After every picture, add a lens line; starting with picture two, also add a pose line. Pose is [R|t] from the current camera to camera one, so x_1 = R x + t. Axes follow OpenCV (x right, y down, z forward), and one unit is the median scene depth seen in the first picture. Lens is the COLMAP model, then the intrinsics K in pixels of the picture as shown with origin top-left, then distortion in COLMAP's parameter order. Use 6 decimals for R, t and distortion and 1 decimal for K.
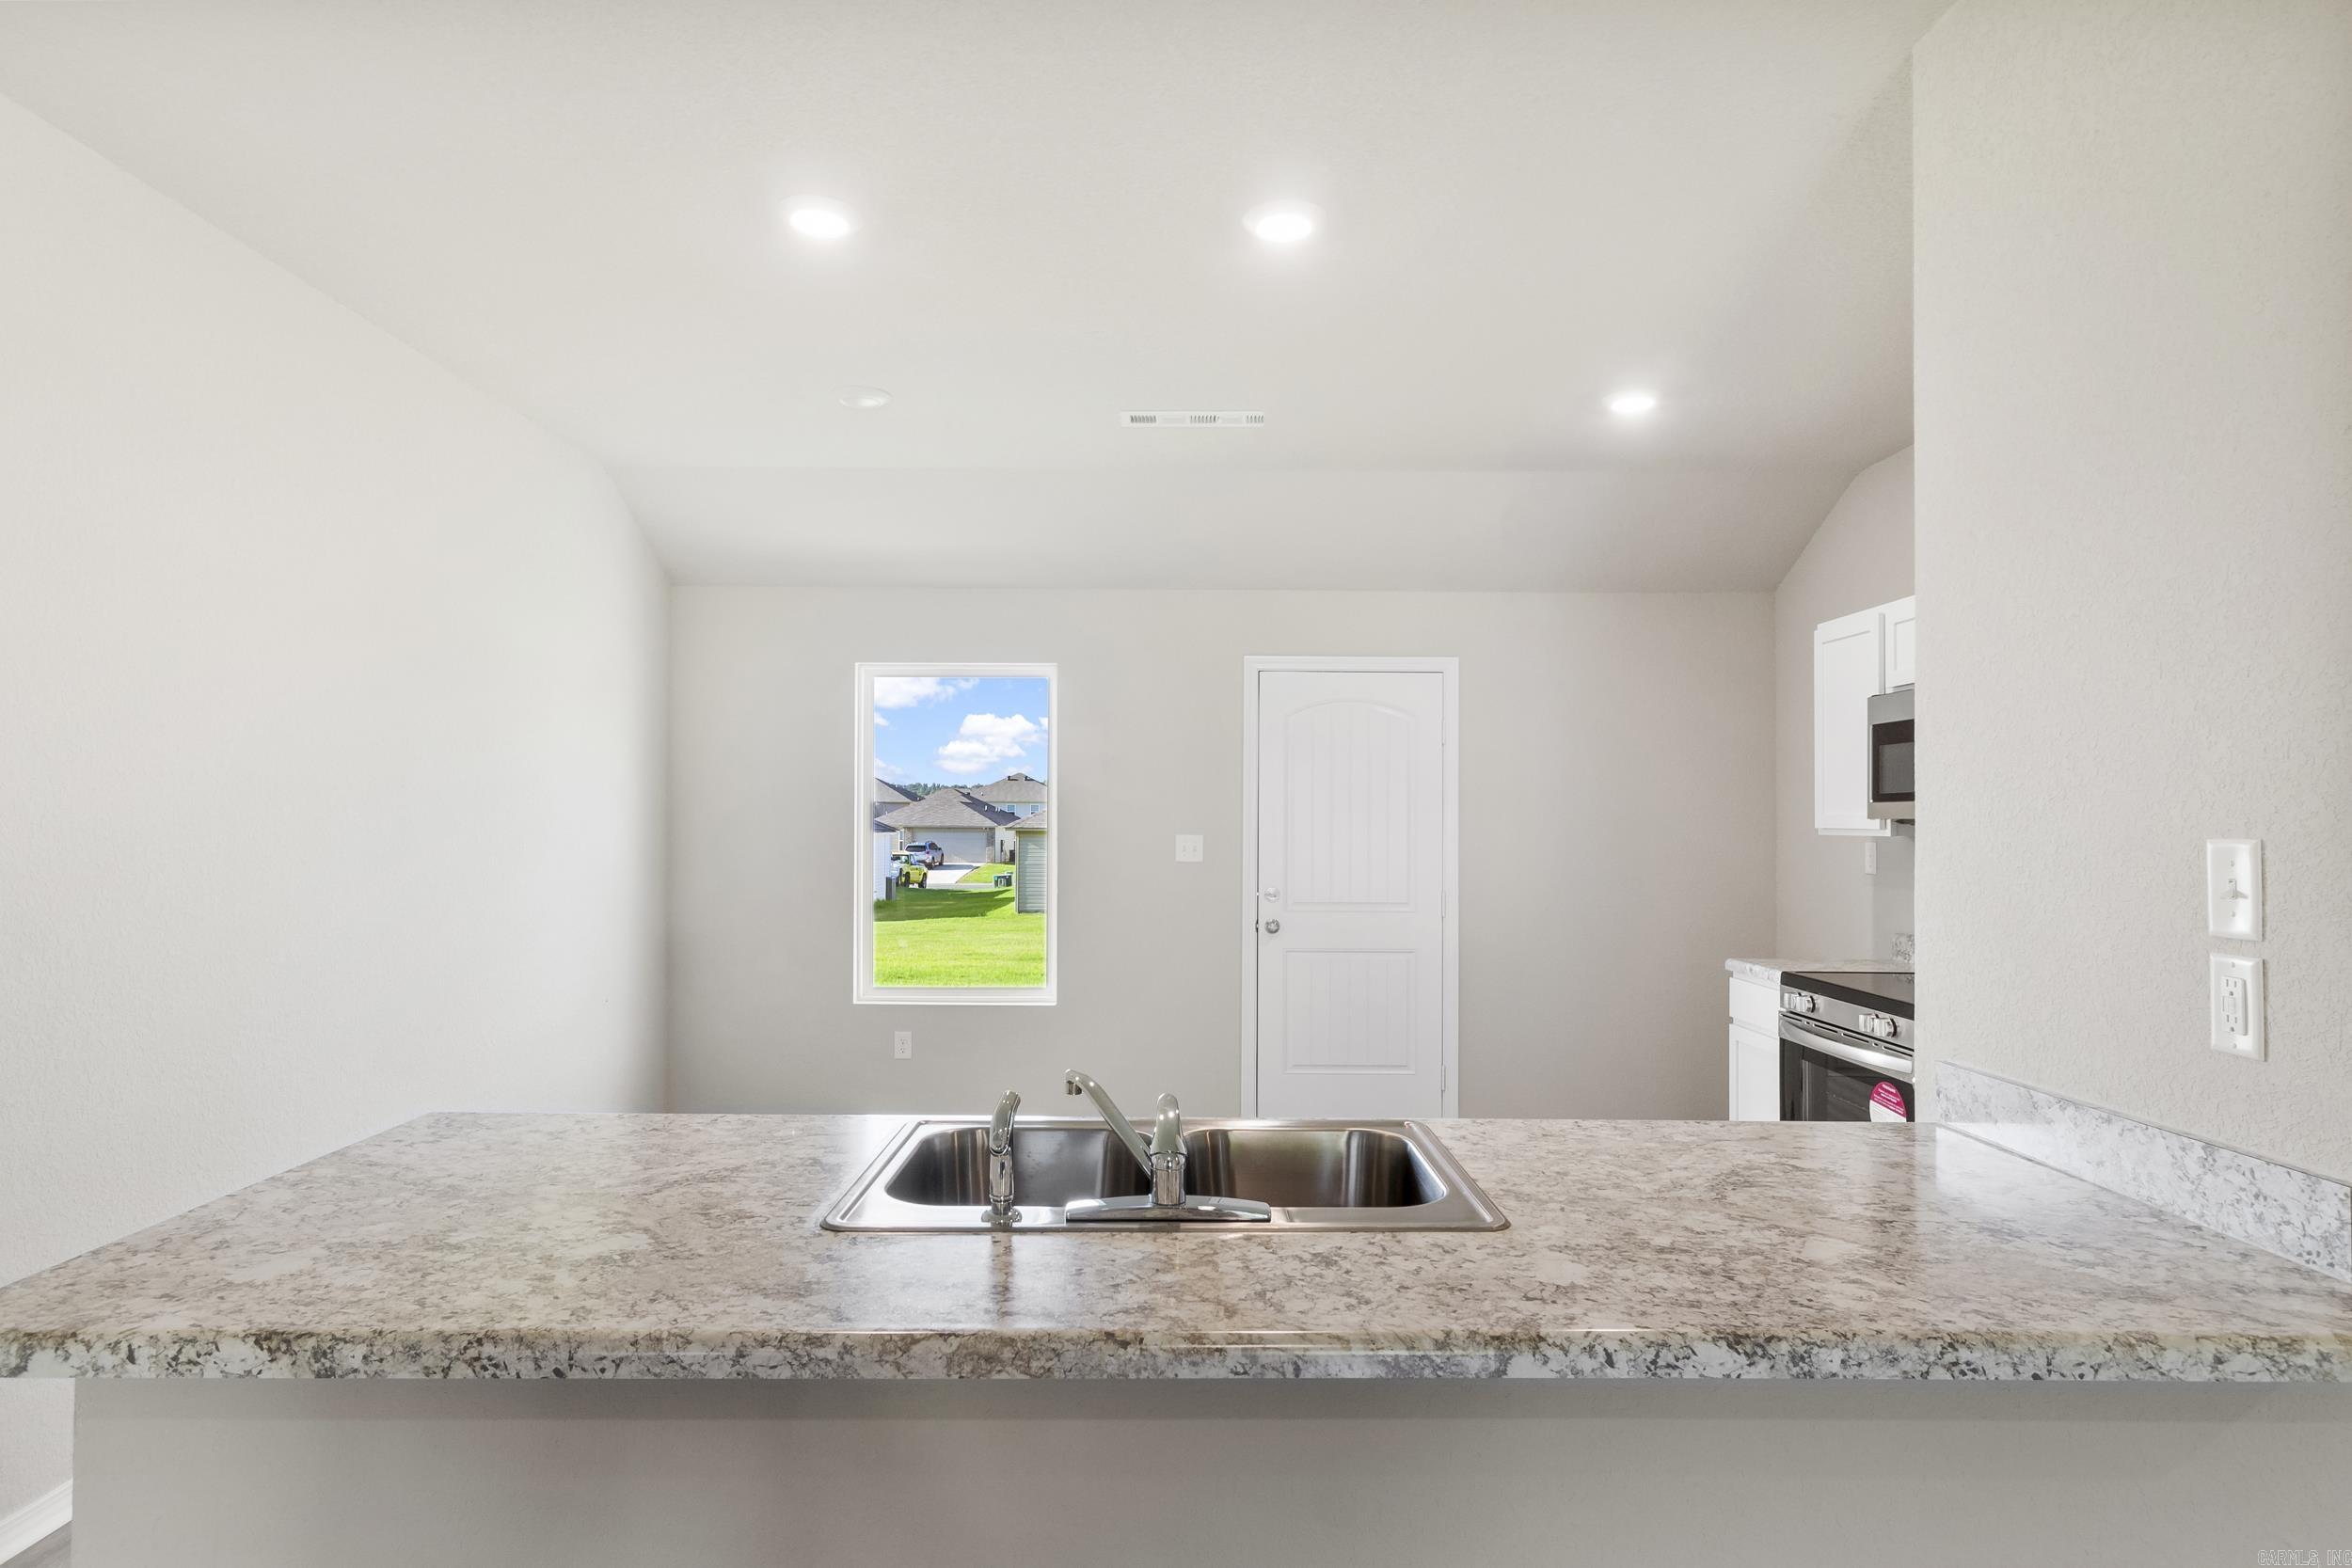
lens RADIAL K [[1224.5, 0, 1167.4], [0, 1224.5, 792.3], [0, 0, 1]] dist [0.000397, 0.000213]
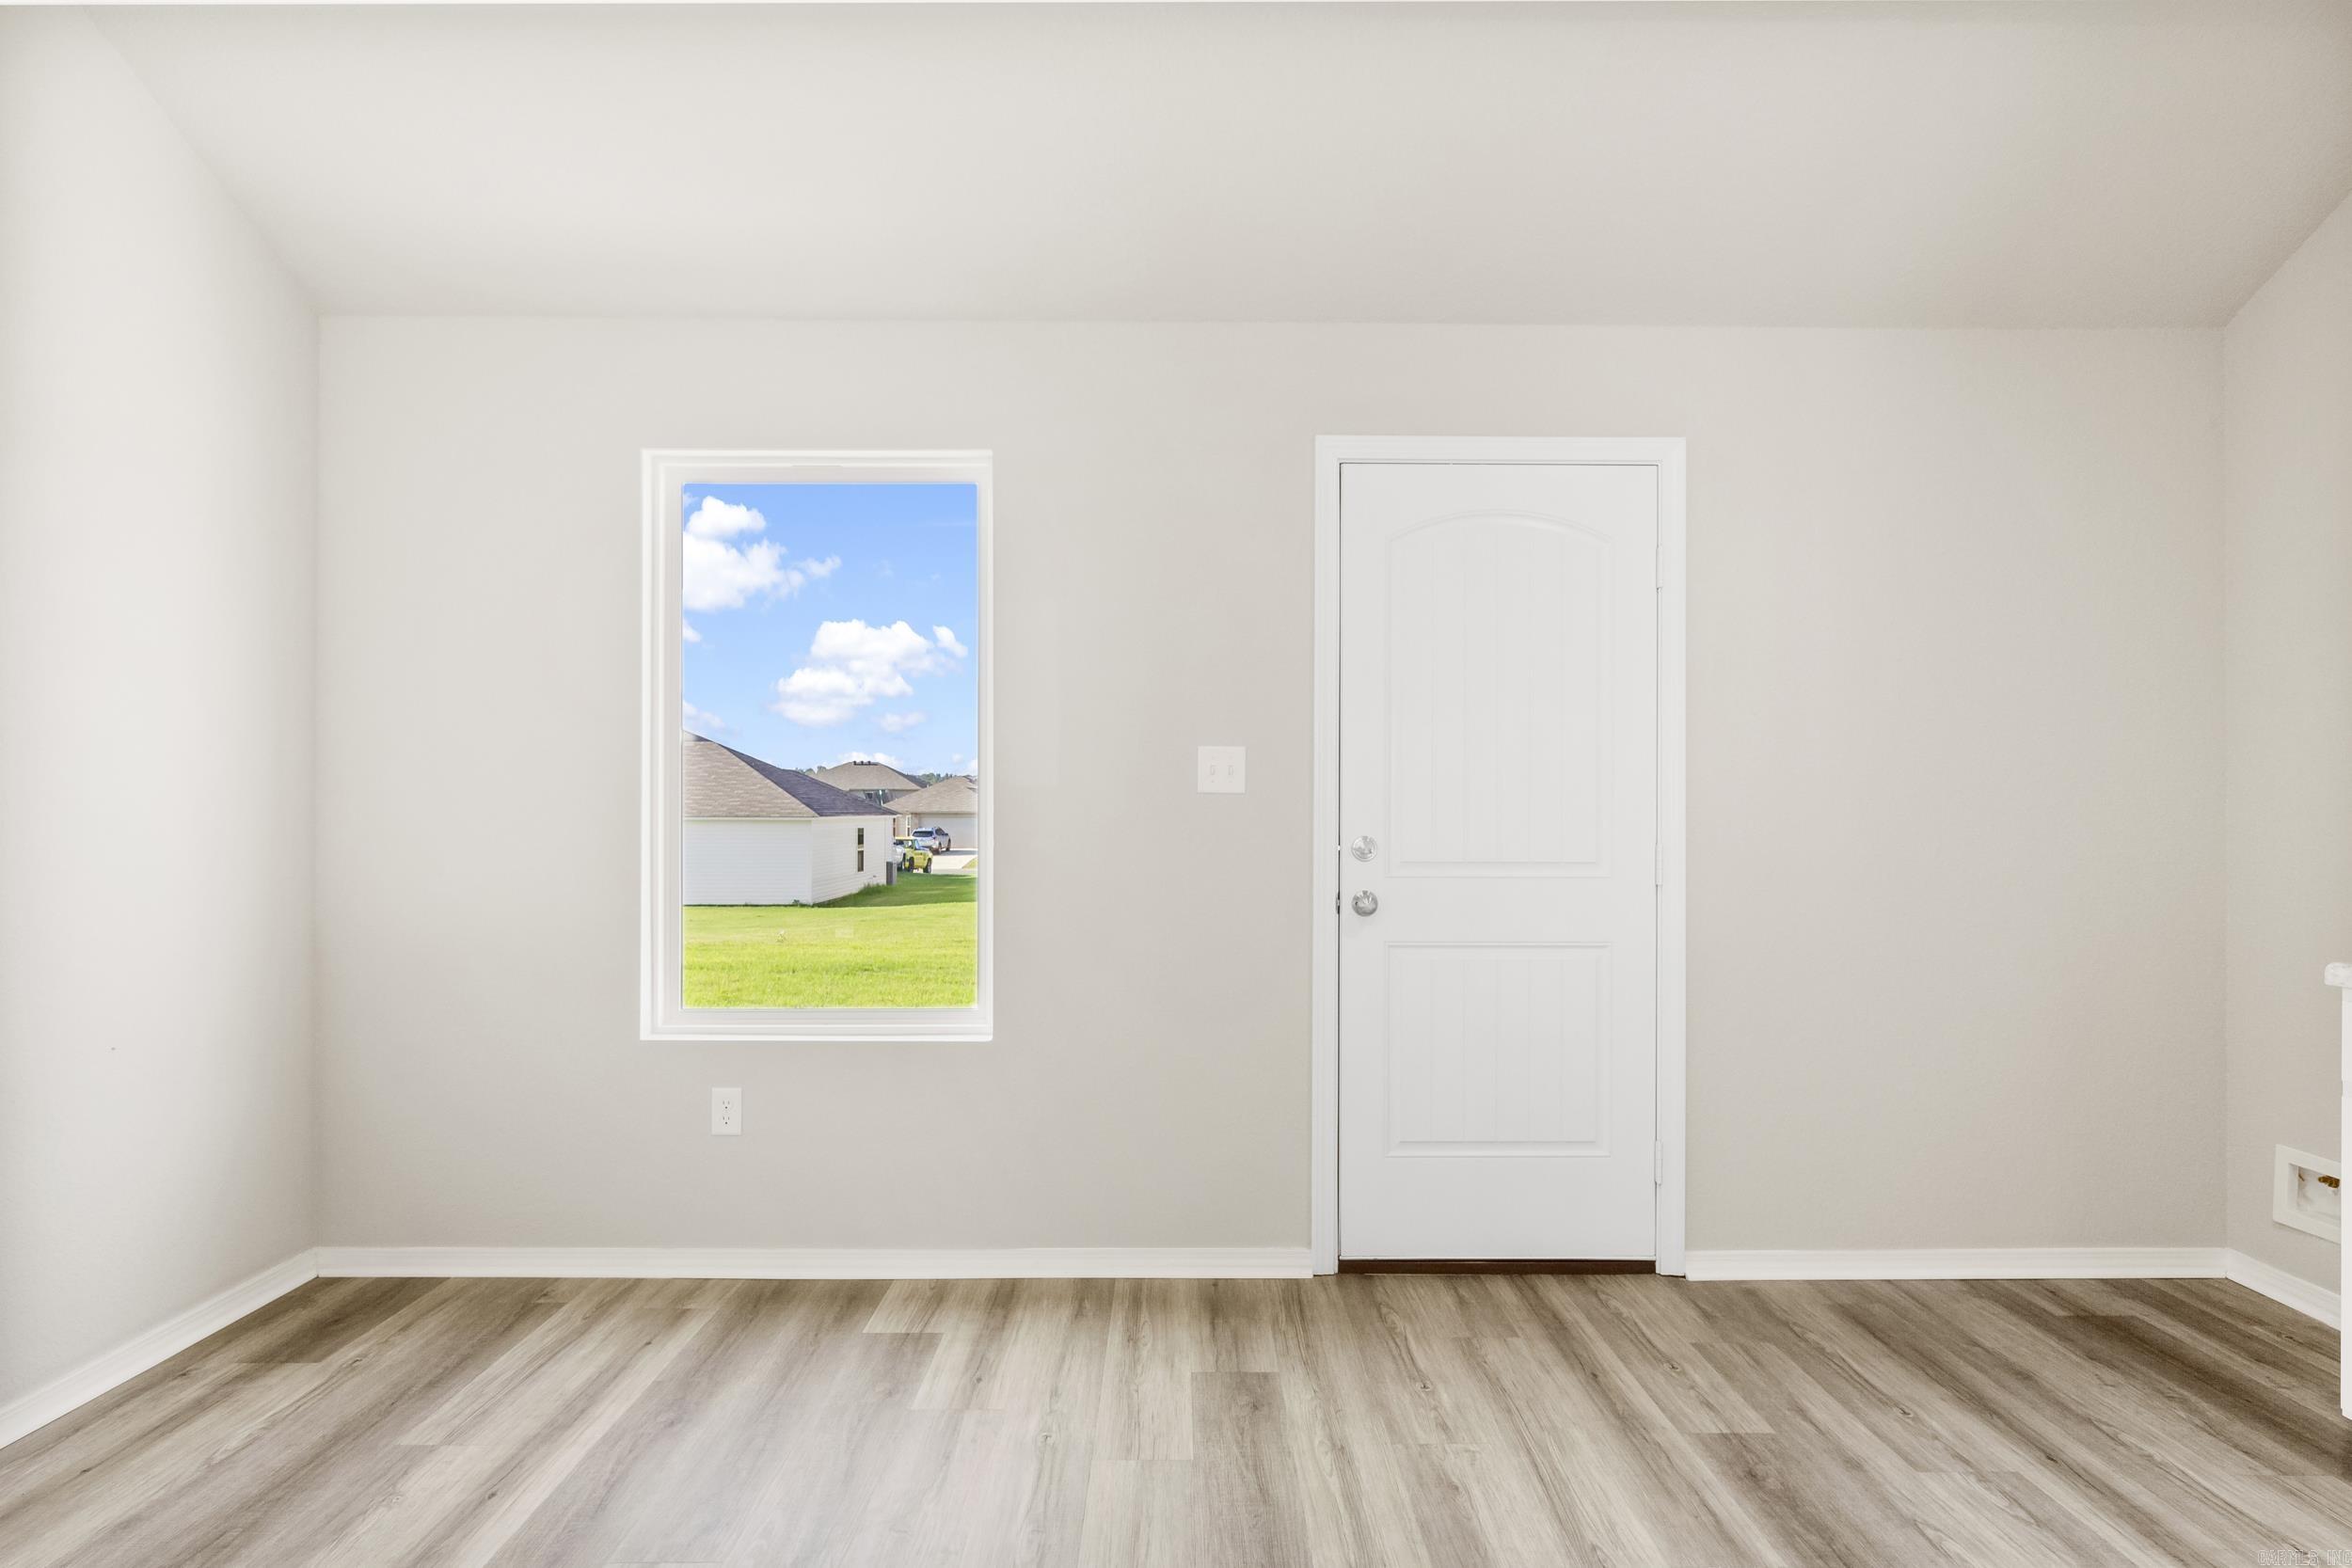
lens RADIAL K [[1224.5, 0, 1184.2], [0, 1224.5, 803.0], [0, 0, 1]] dist [0.000397, 0.000213]
pose [[0.999968, -0.002907, 0.007400, -0.005408], [0.002752, 0.999779, 0.020865, 0.067930], [-0.007459, -0.020844, 0.999755, 0.577408]]
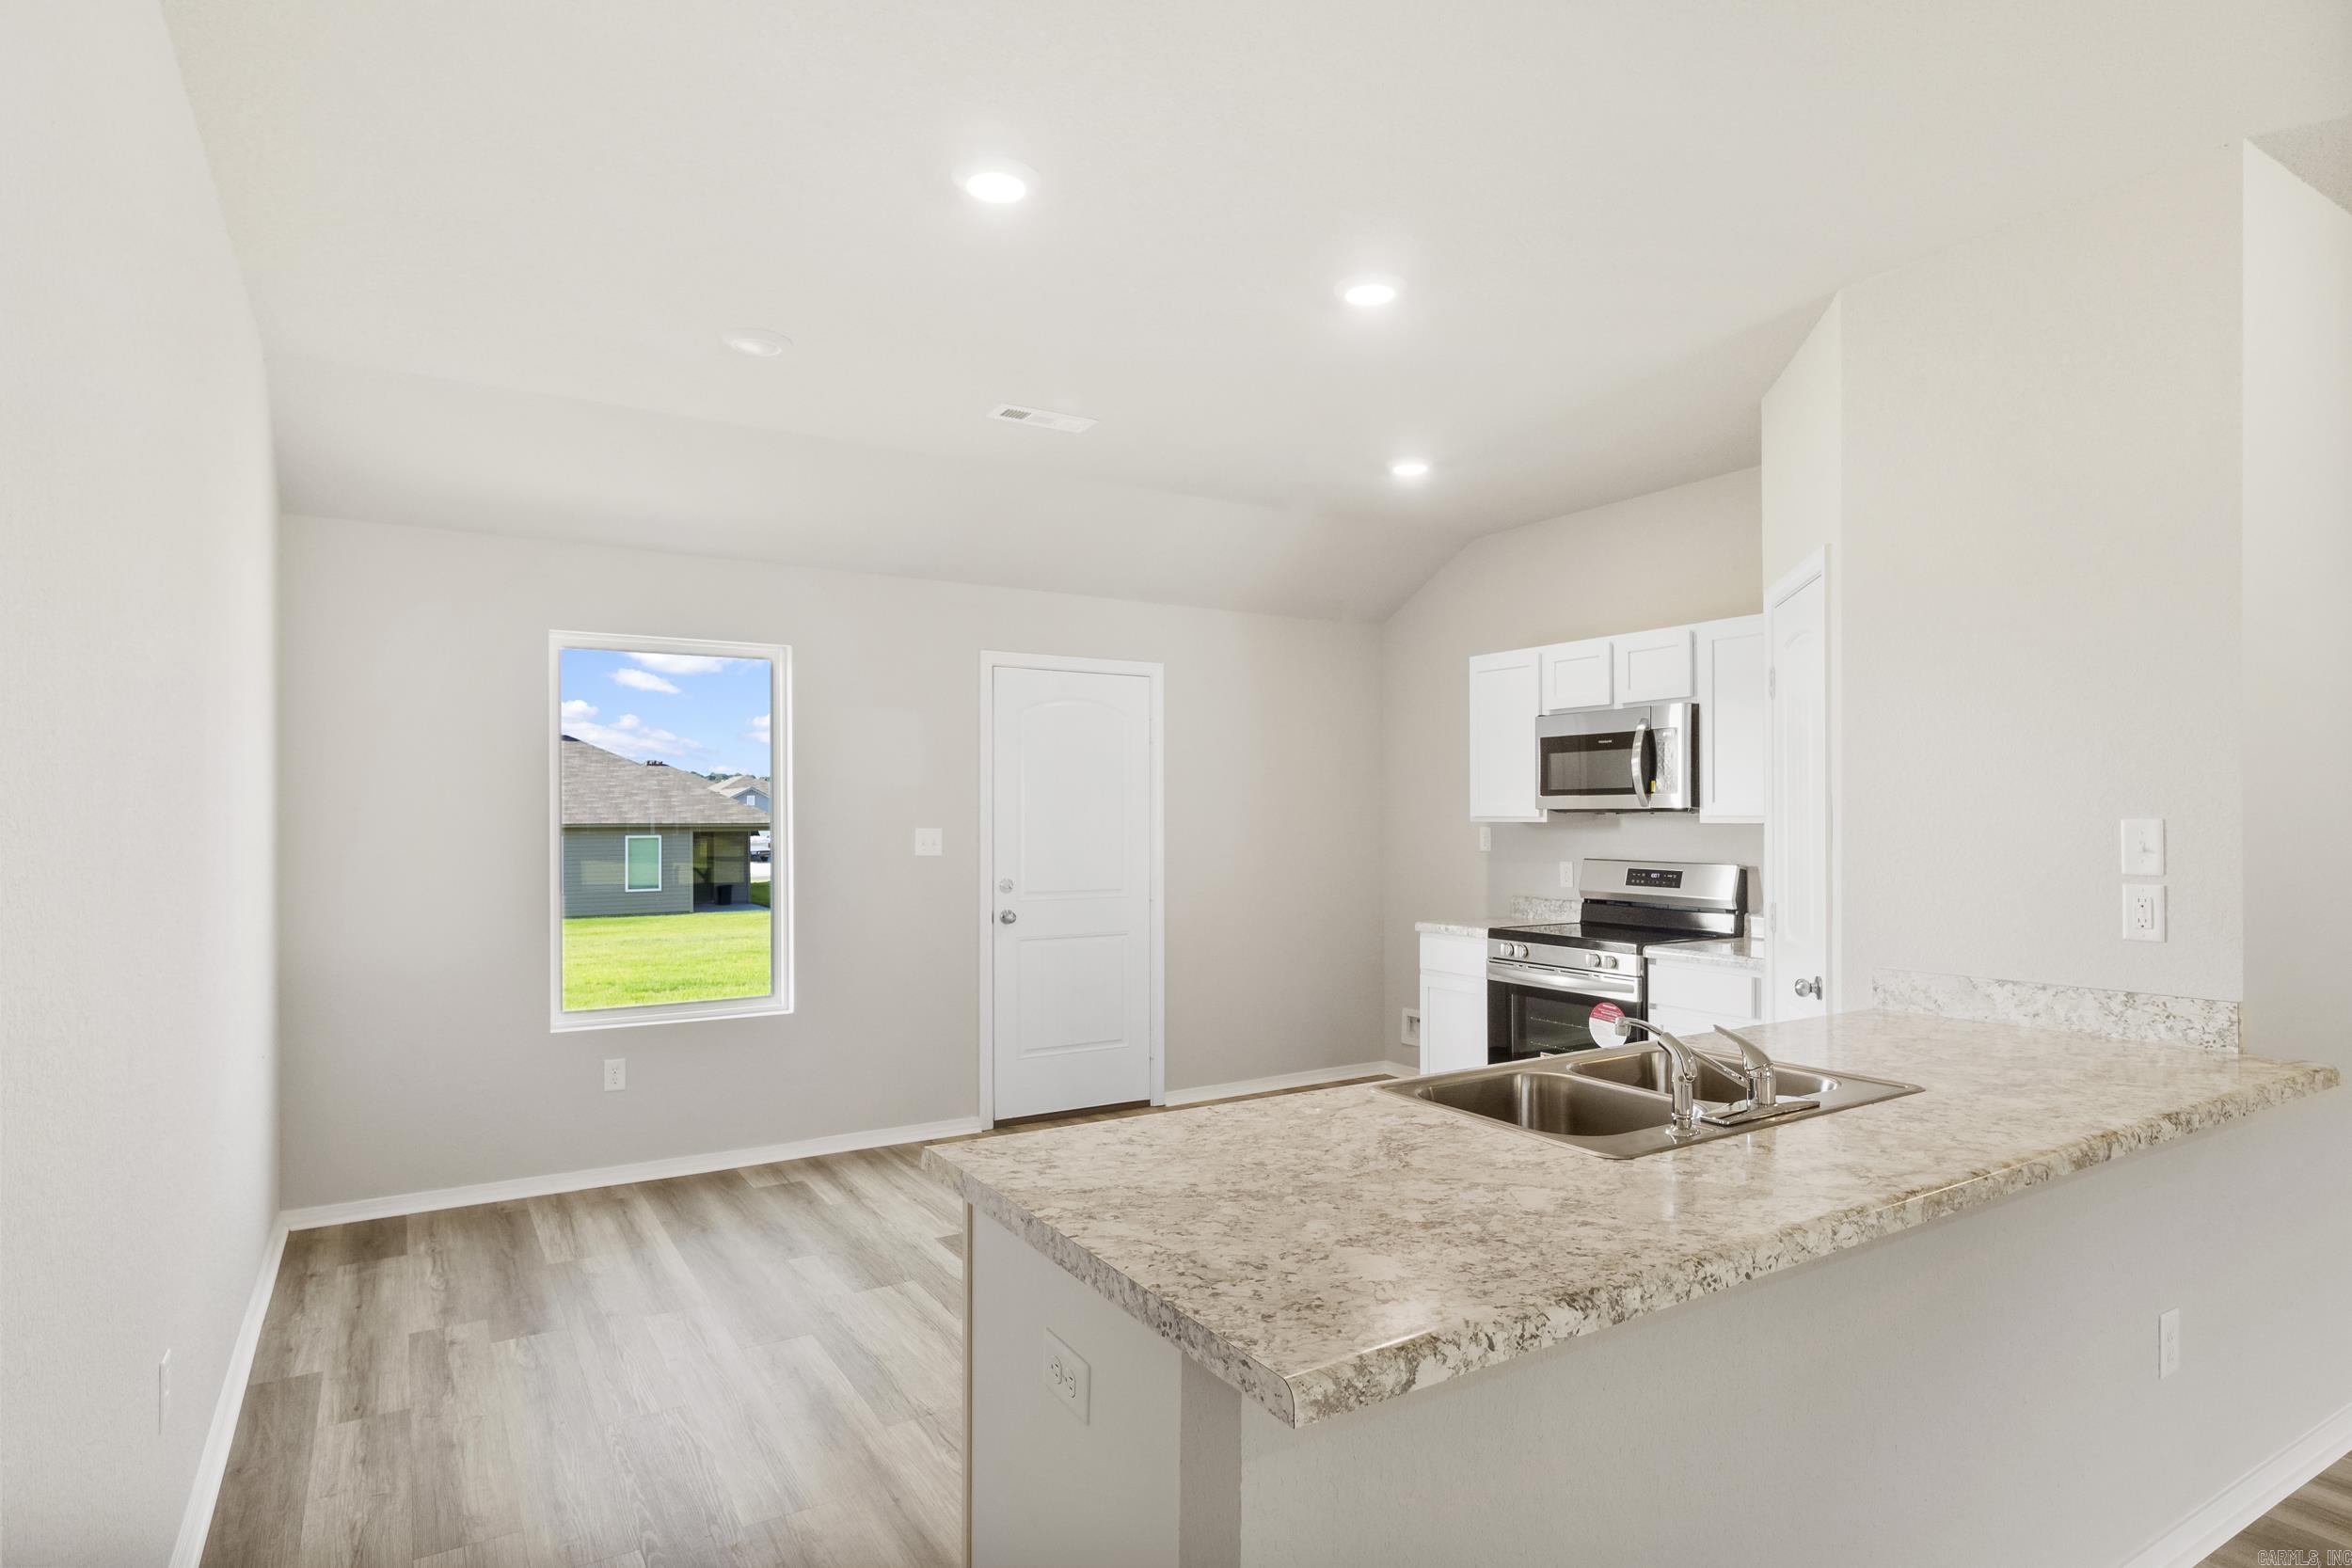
lens RADIAL K [[1224.5, 0, 1170.8], [0, 1224.5, 797.5], [0, 0, 1]] dist [0.000397, 0.000213]
pose [[0.856581, -0.000463, 0.516013, -0.444542], [-0.005276, 0.999939, 0.009655, -0.000789], [-0.515986, -0.010993, 0.856526, 0.074936]]
